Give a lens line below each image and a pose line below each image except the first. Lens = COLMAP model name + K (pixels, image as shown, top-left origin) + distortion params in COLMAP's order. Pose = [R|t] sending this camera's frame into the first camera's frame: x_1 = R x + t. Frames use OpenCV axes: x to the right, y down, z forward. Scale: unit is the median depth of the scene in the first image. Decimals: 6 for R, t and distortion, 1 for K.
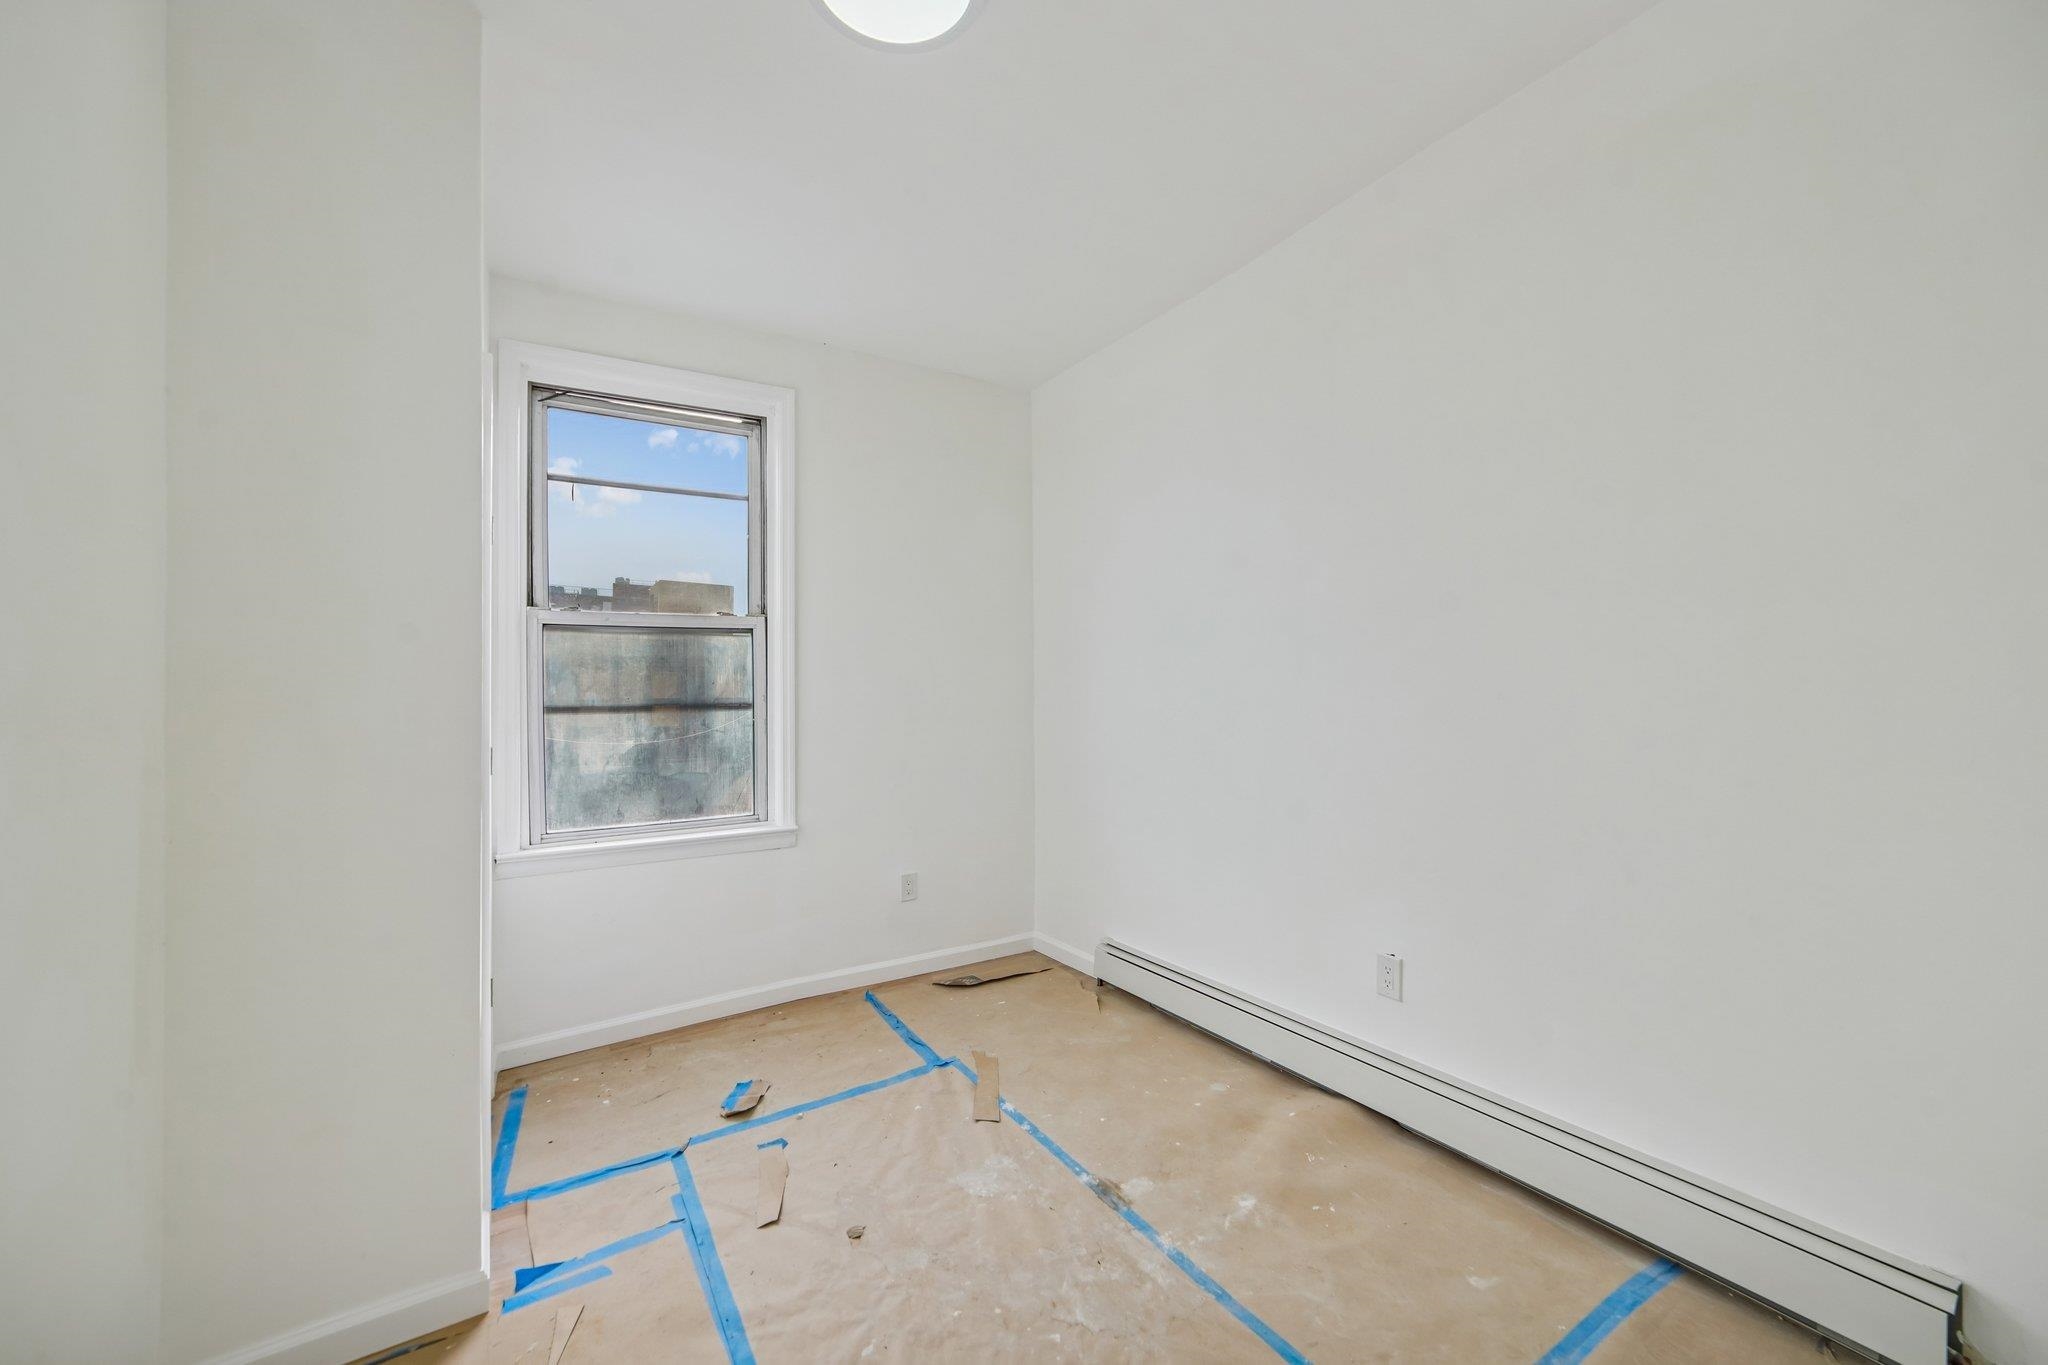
lens RADIAL K [[823.9, 0, 1048.9], [0, 823.9, 699.5], [0, 0, 1]] dist [-0.008438, 0.003085]
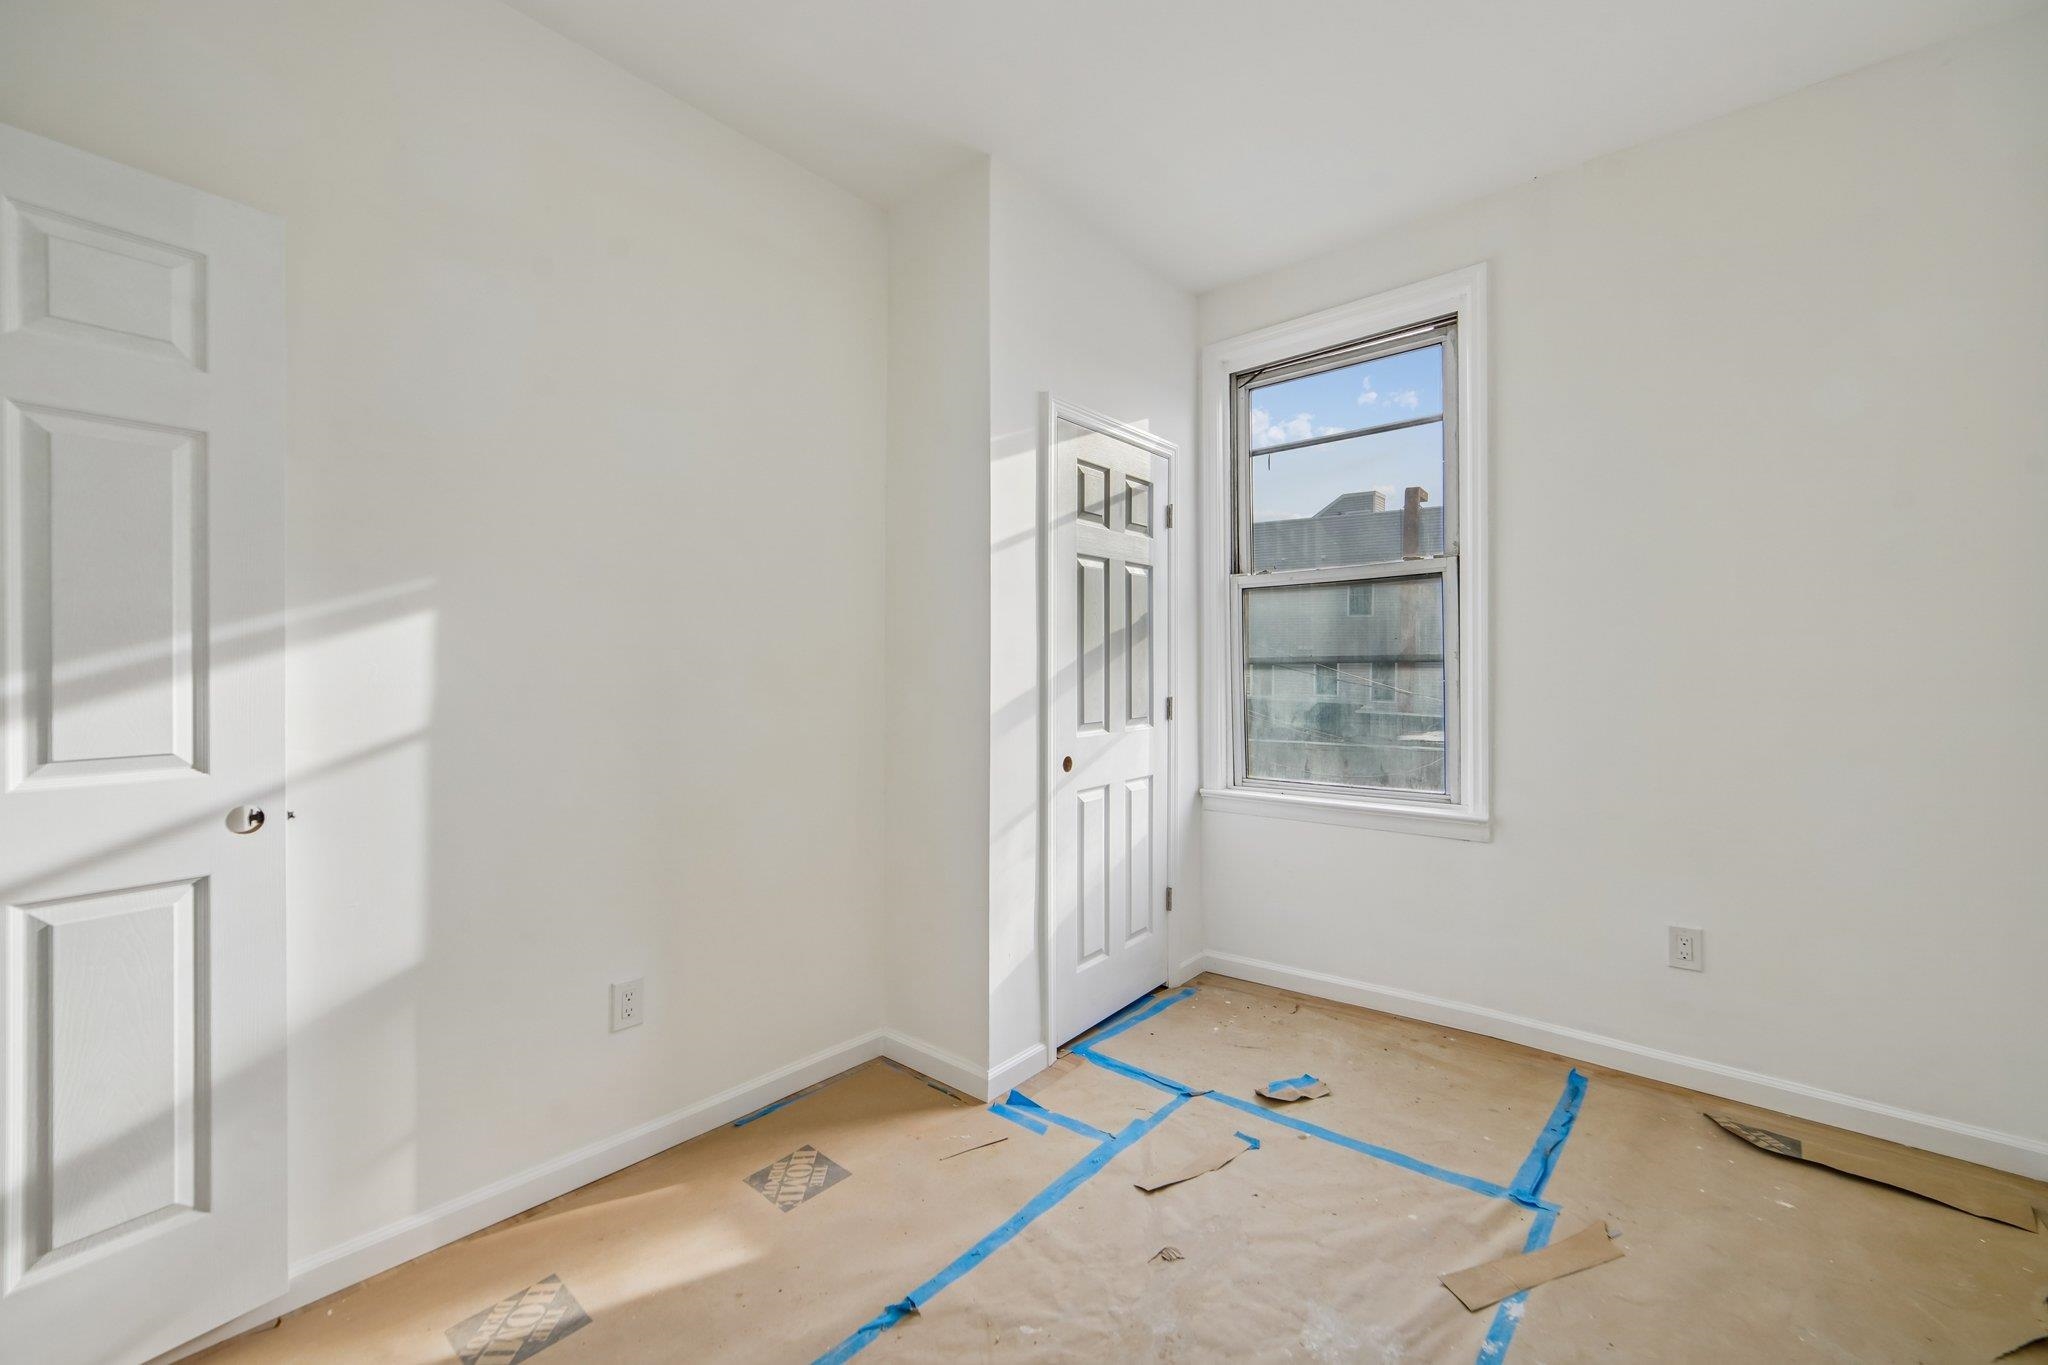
lens RADIAL K [[823.9, 0, 986.4], [0, 823.9, 666.9], [0, 0, 1]] dist [-0.008438, 0.003085]
pose [[0.251901, 0.013179, -0.967663, 0.374881], [0.004157, 0.999883, 0.014700, -0.003888], [0.967744, -0.007726, 0.251816, 0.383333]]
